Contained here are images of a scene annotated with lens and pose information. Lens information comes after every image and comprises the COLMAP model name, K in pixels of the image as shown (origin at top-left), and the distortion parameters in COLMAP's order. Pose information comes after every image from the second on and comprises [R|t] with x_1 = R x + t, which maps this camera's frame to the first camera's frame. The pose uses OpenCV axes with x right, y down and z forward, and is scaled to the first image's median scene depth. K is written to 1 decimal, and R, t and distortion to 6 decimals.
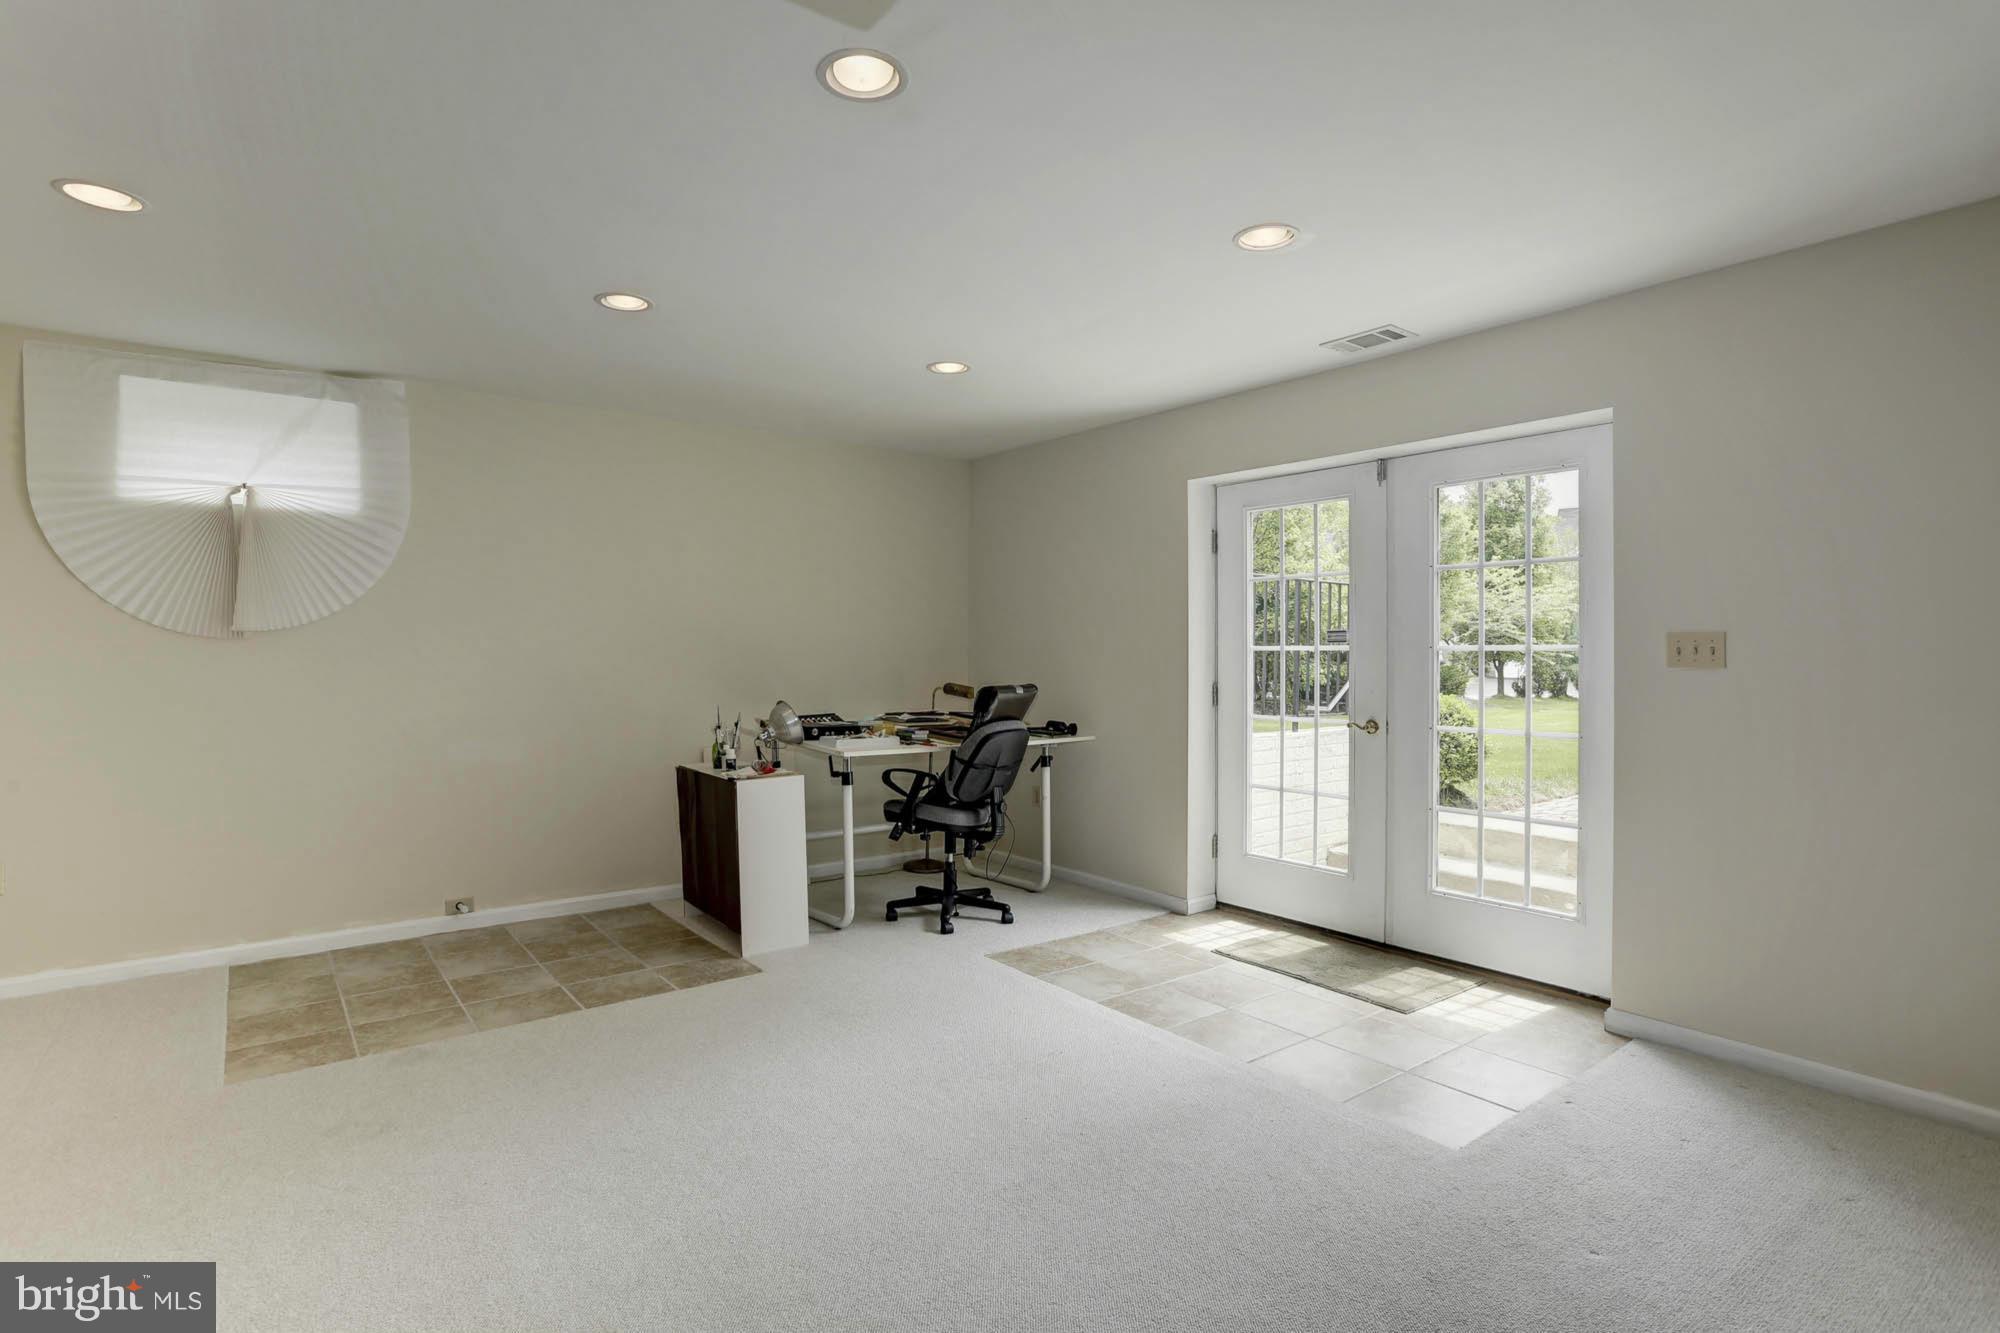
lens RADIAL K [[993.4, 0, 993.2], [0, 993.4, 665.2], [0, 0, 1]] dist [0.002347, 0.000735]
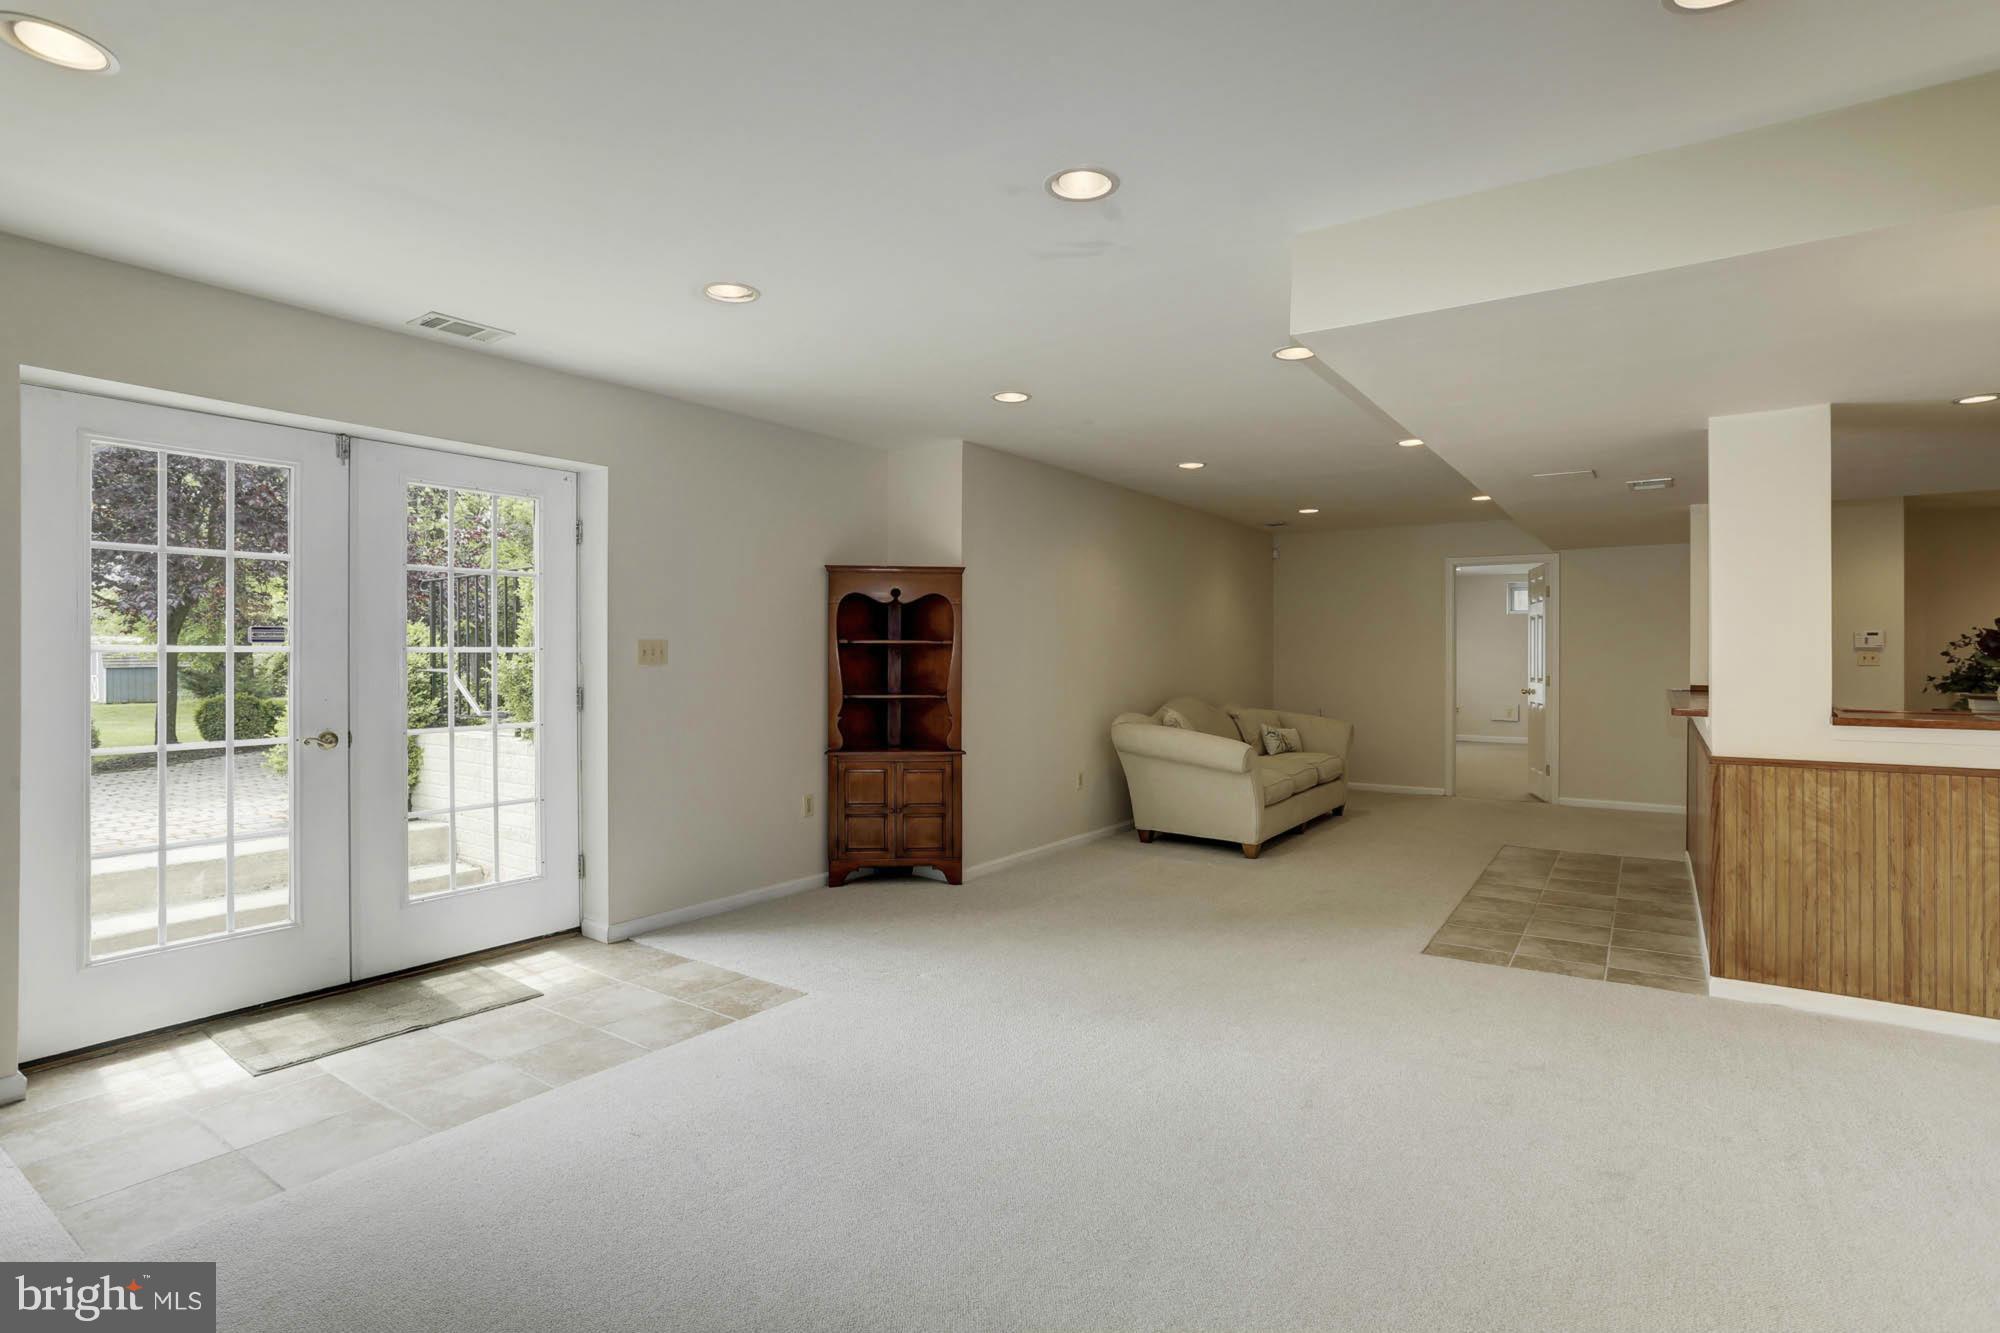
lens RADIAL K [[993.4, 0, 994.1], [0, 993.4, 657.0], [0, 0, 1]] dist [0.002347, 0.000735]
pose [[-0.286762, -0.005152, 0.957988, -0.654850], [0.010381, 0.999910, 0.008485, -0.012671], [-0.957946, 0.012378, -0.286683, 0.743519]]
